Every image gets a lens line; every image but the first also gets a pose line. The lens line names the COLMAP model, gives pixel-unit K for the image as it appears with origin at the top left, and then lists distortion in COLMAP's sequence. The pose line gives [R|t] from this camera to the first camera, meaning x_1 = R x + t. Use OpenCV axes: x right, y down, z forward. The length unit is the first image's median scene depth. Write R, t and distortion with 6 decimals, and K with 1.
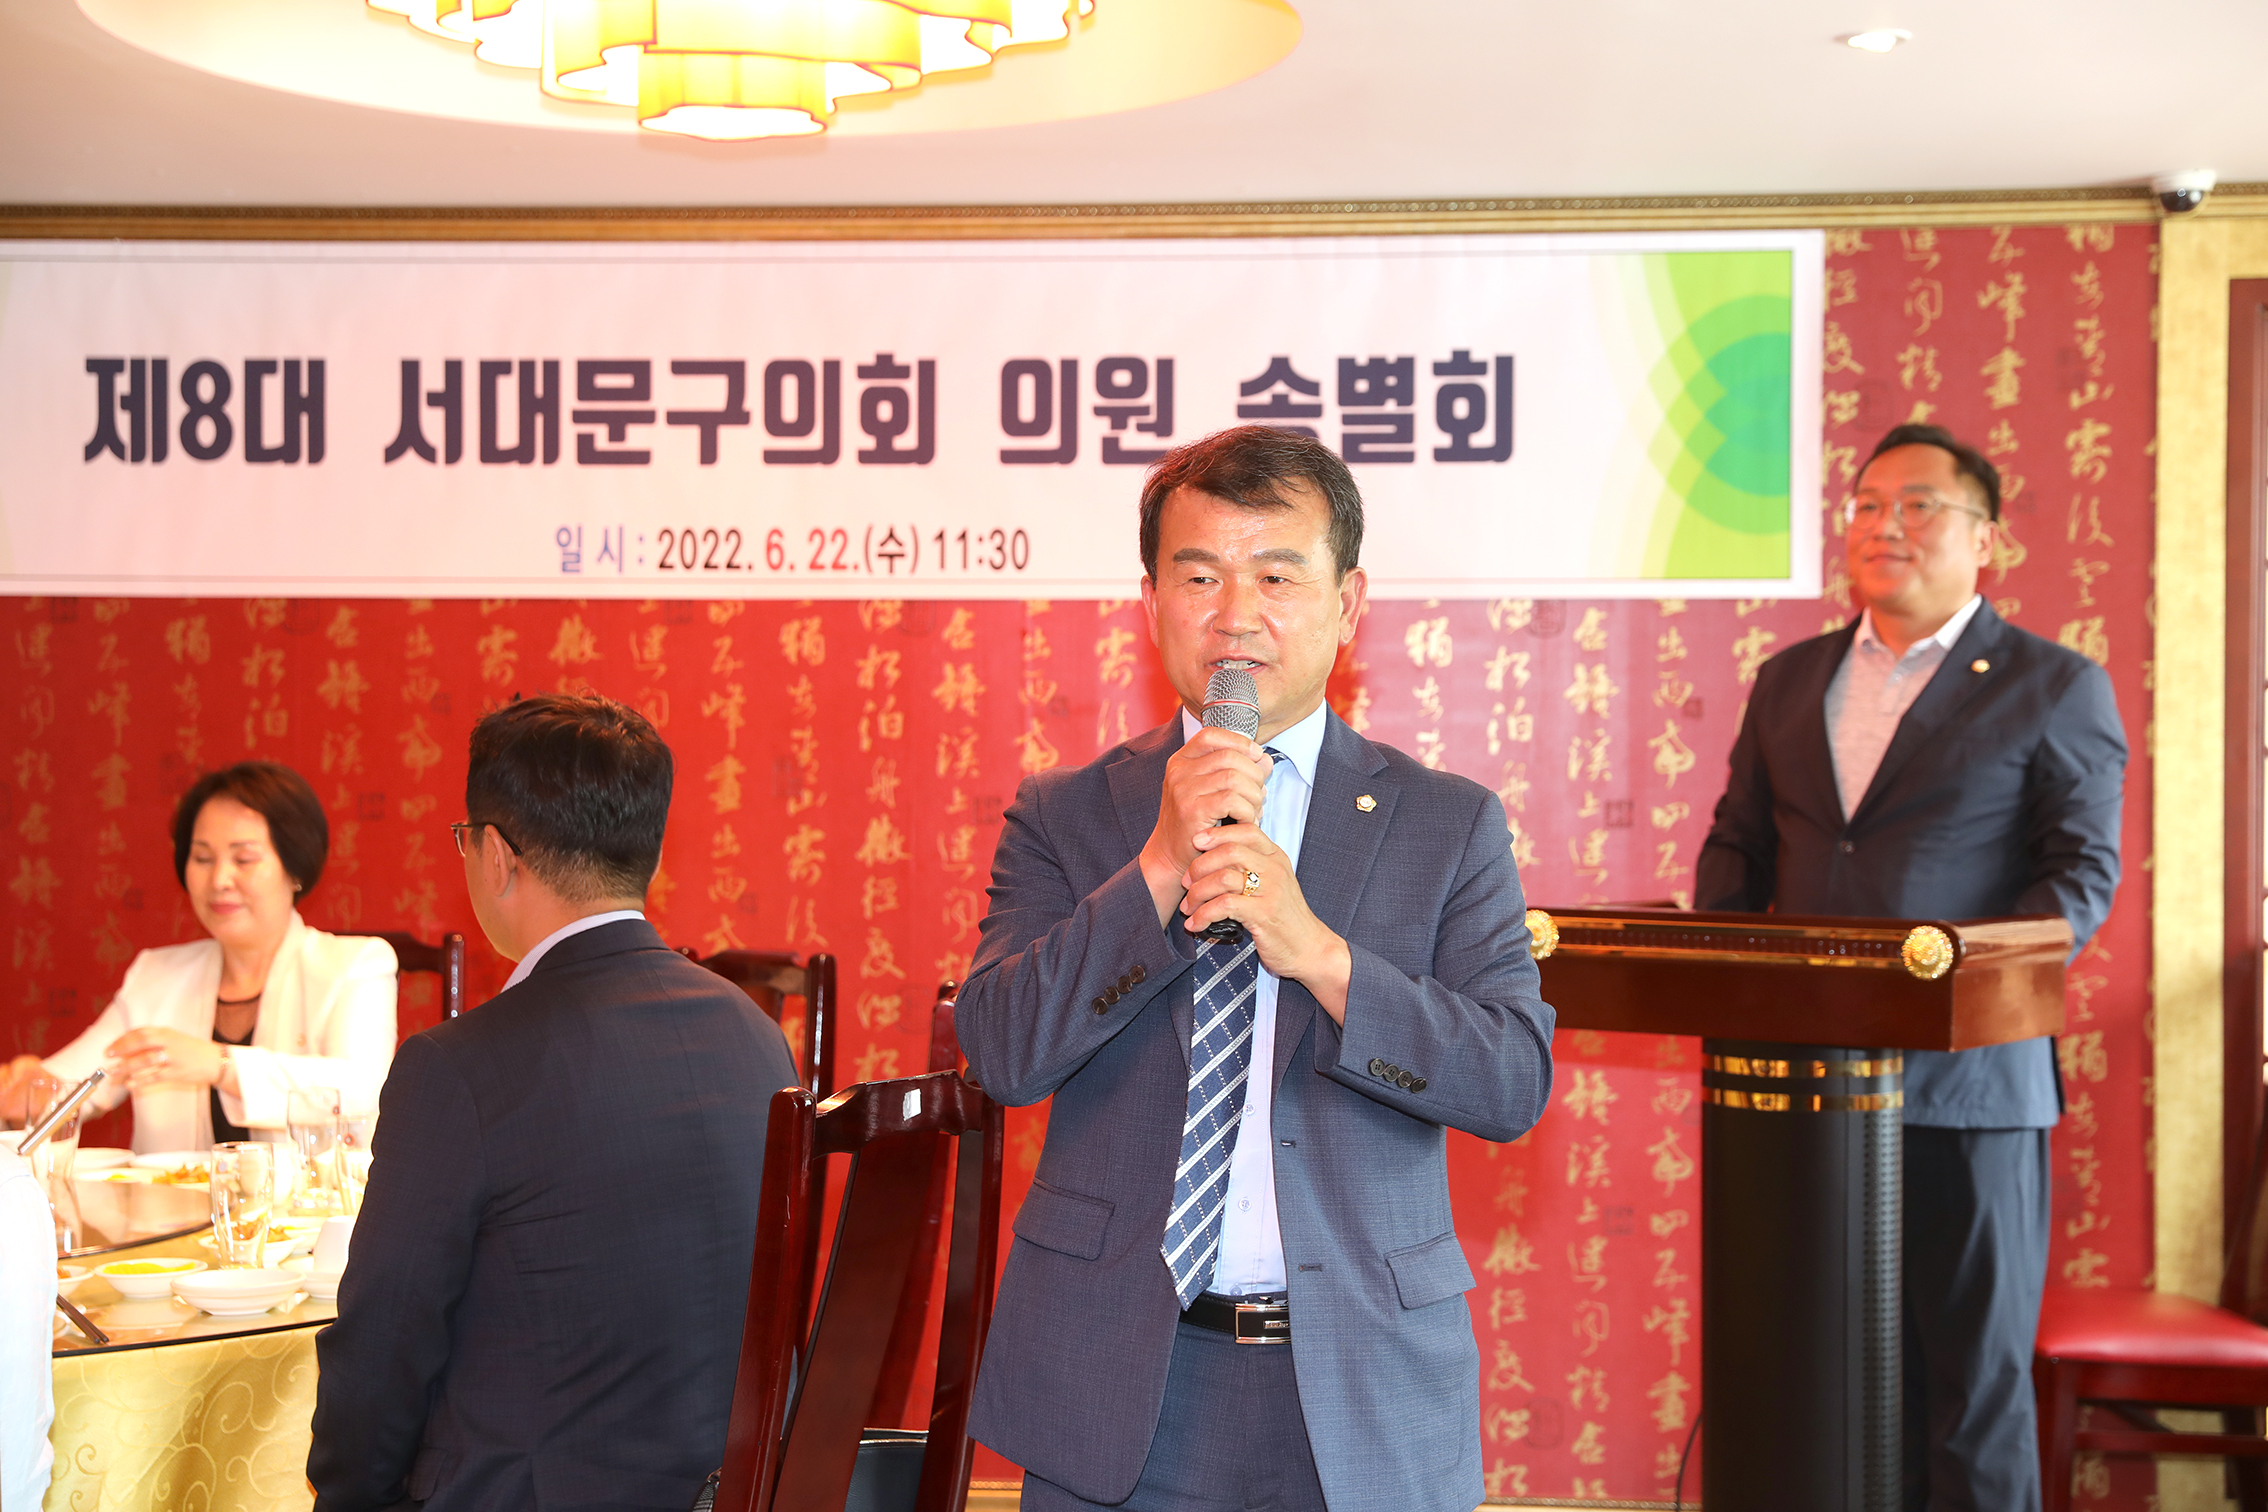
lens RADIAL K [[3603.3, 0, 1153.1], [0, 3603.3, 760.5], [0, 0, 1]] dist [0.171530, 0.000000]
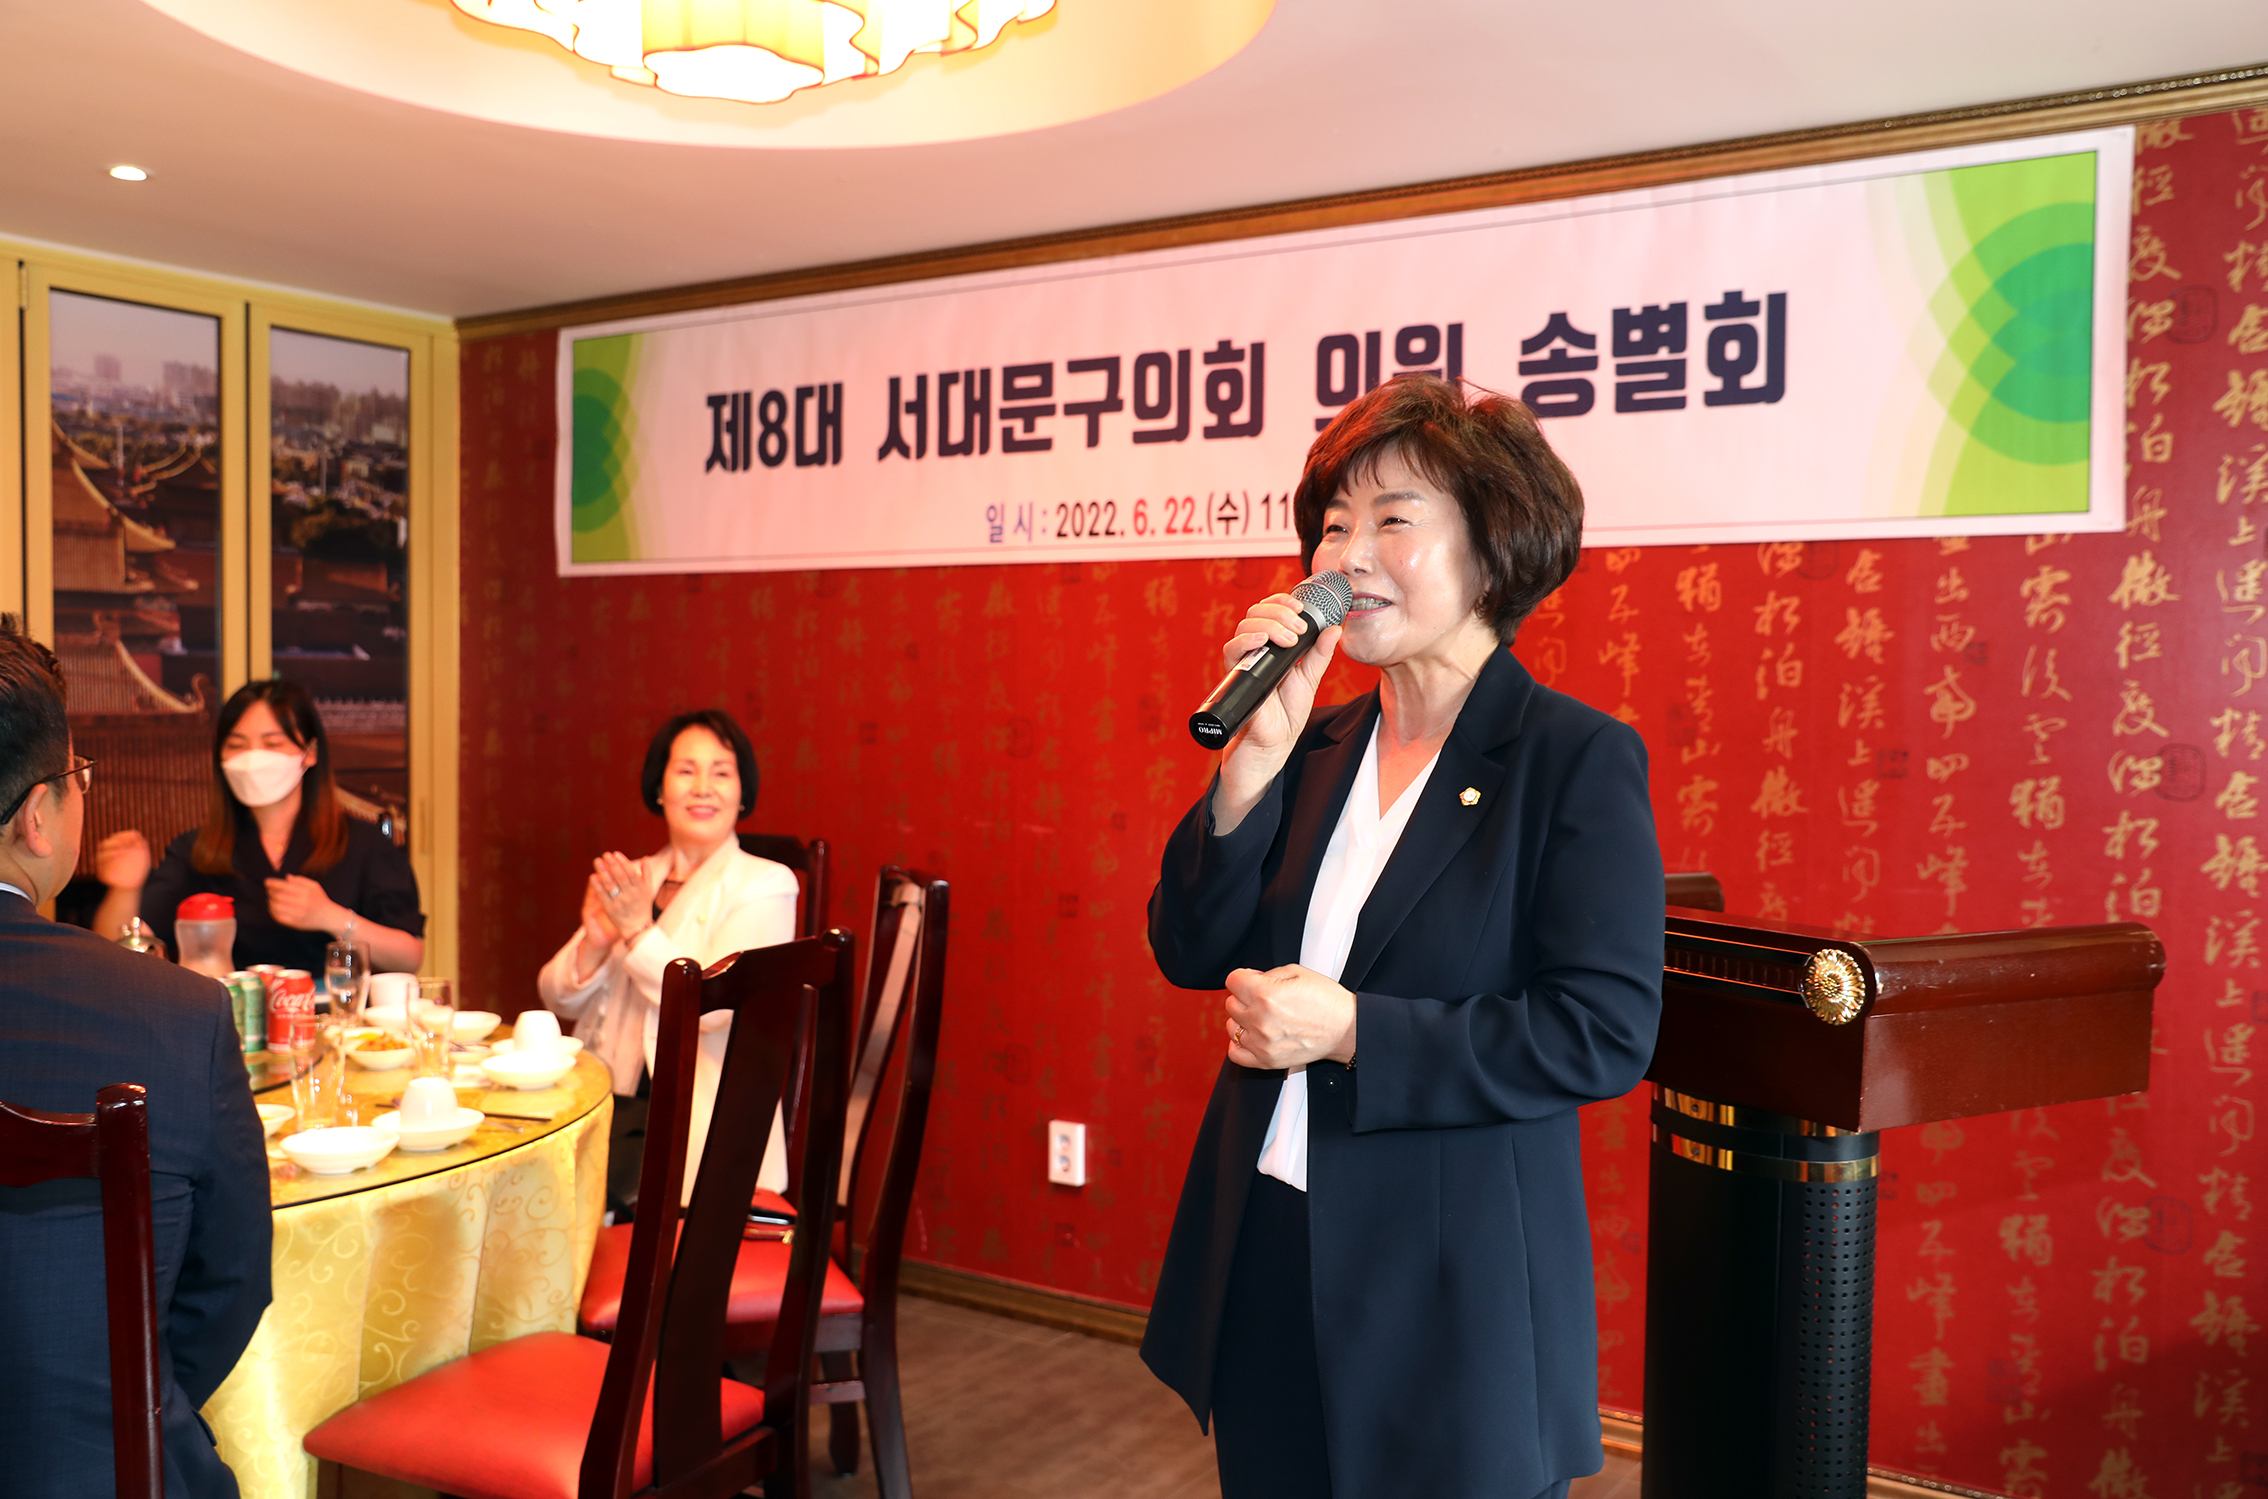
lens RADIAL K [[2008.9, 0, 1114.6], [0, 2008.9, 744.5], [0, 0, 1]] dist [-0.060347, 0.110317]
pose [[0.877644, 0.020457, -0.478876, 0.199976], [-0.010697, 0.999676, 0.023101, -0.000359], [0.479193, -0.015152, 0.877579, 0.435413]]
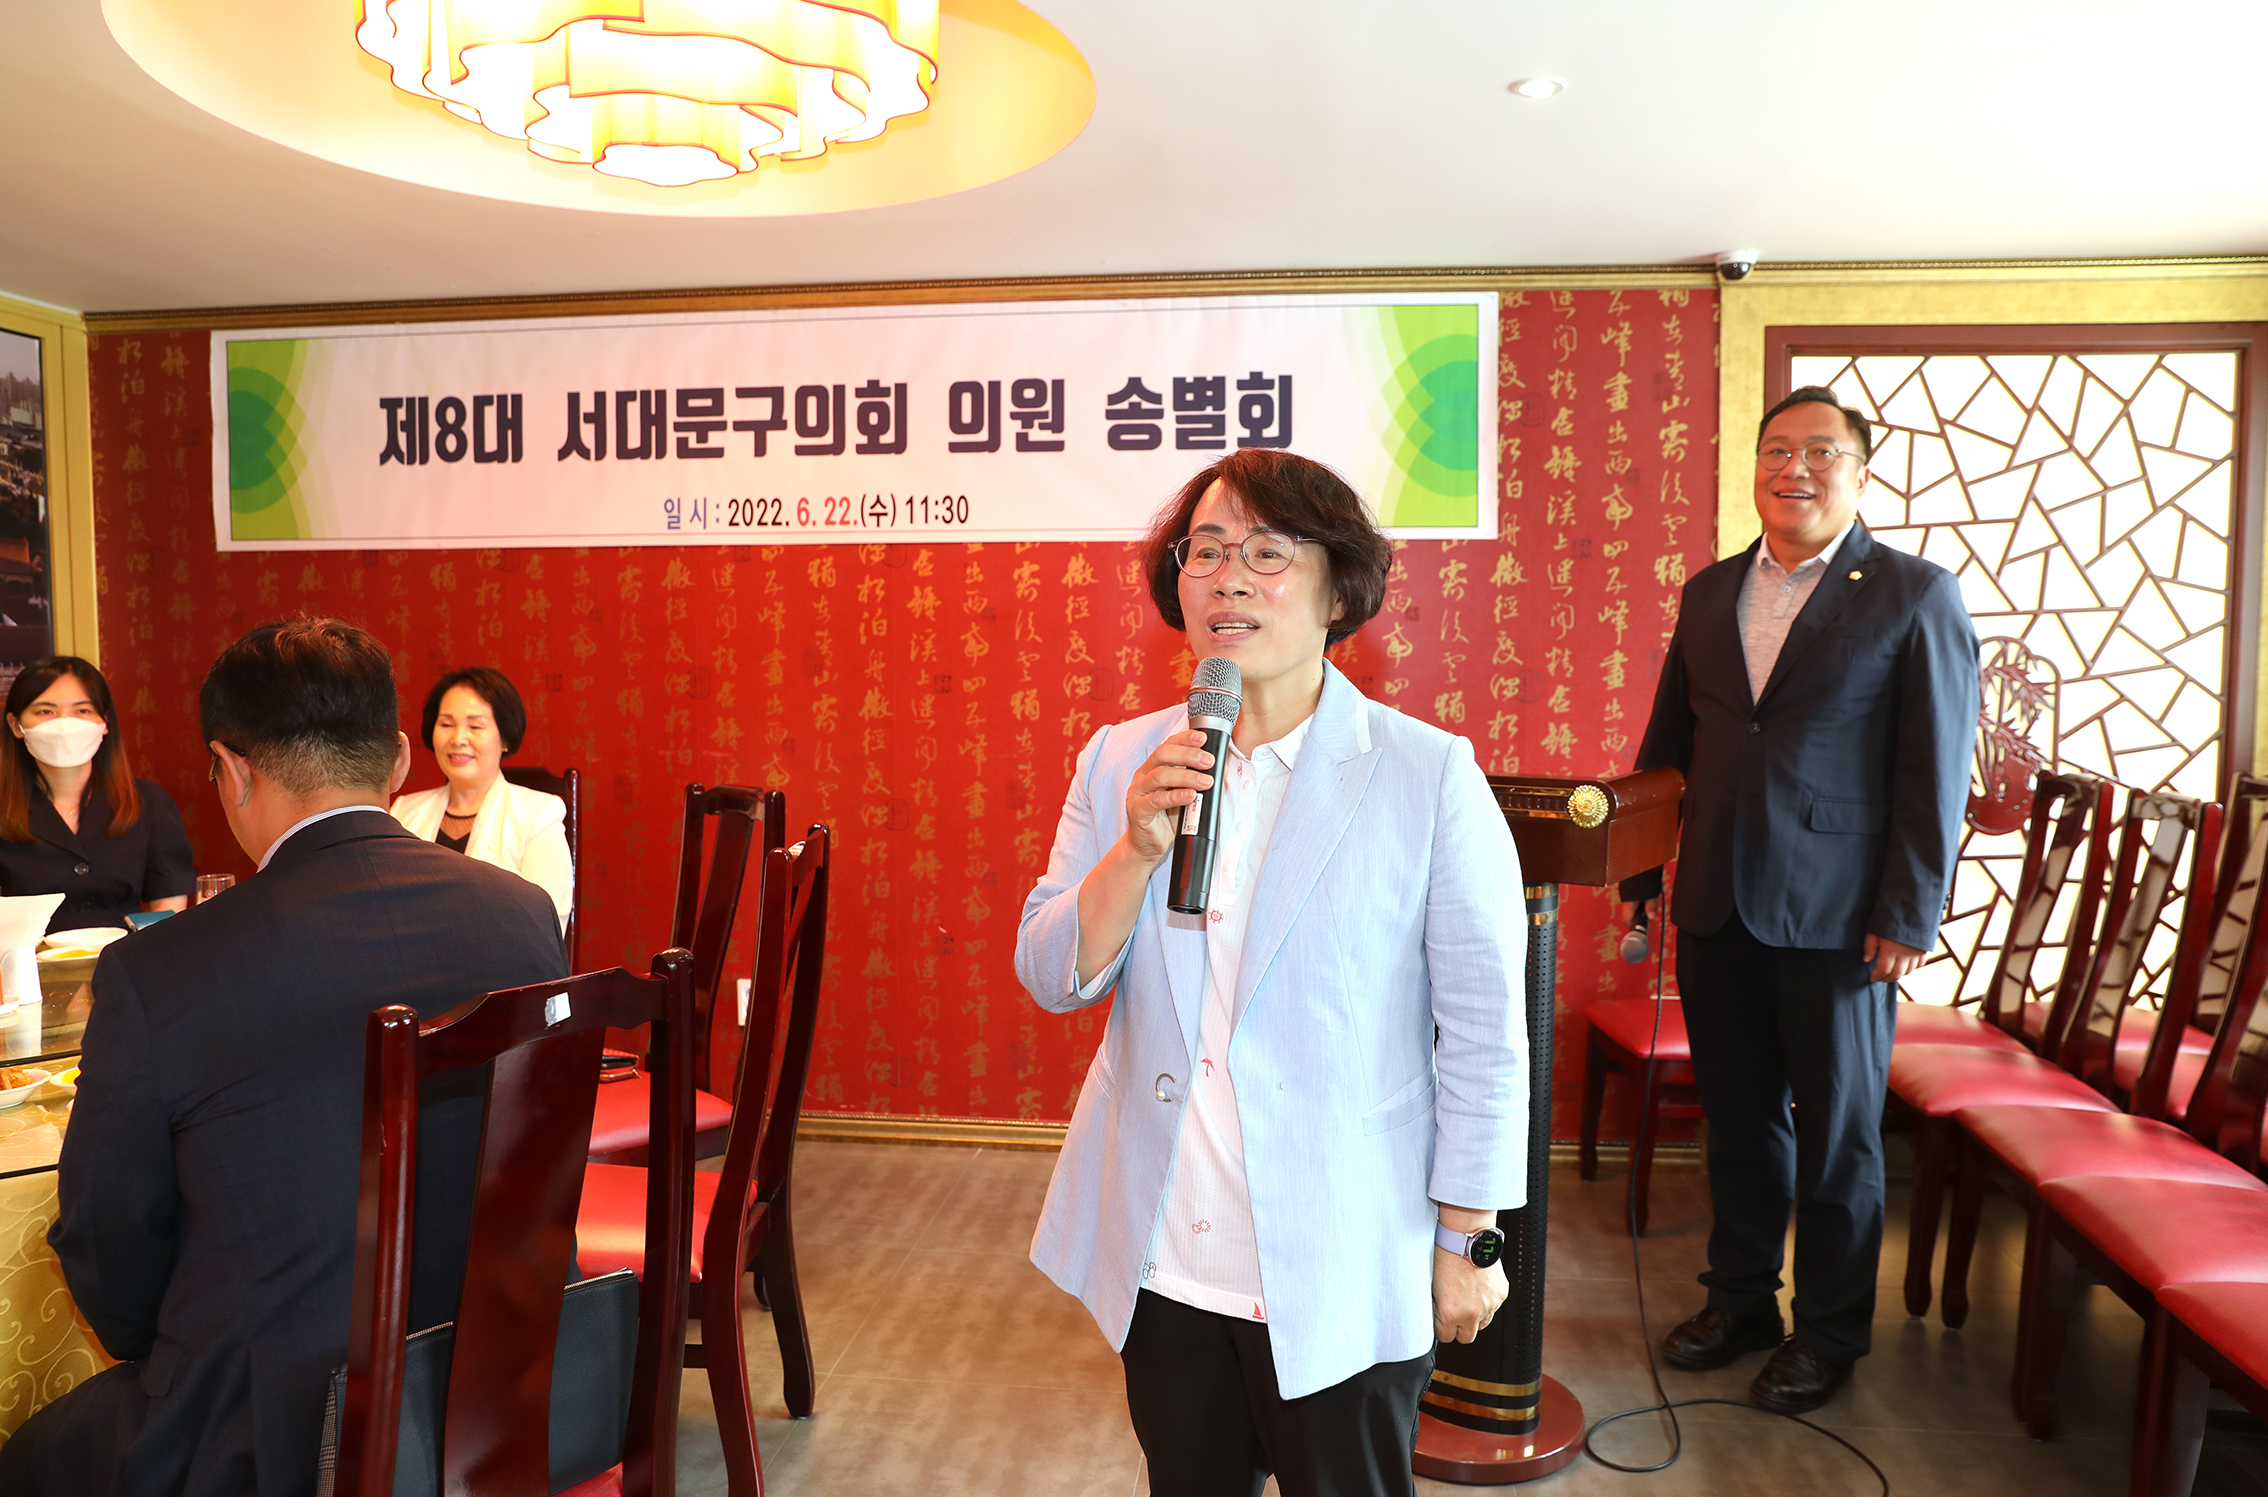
lens RADIAL K [[1611.3, 0, 1147.1], [0, 1611.3, 749.0], [0, 0, 1]] dist [-0.108999, 0.082710]
pose [[0.999618, -0.001396, -0.027601, 0.058184], [0.003087, 0.998112, 0.061342, 0.000125], [0.027464, -0.061403, 0.997735, 0.333811]]
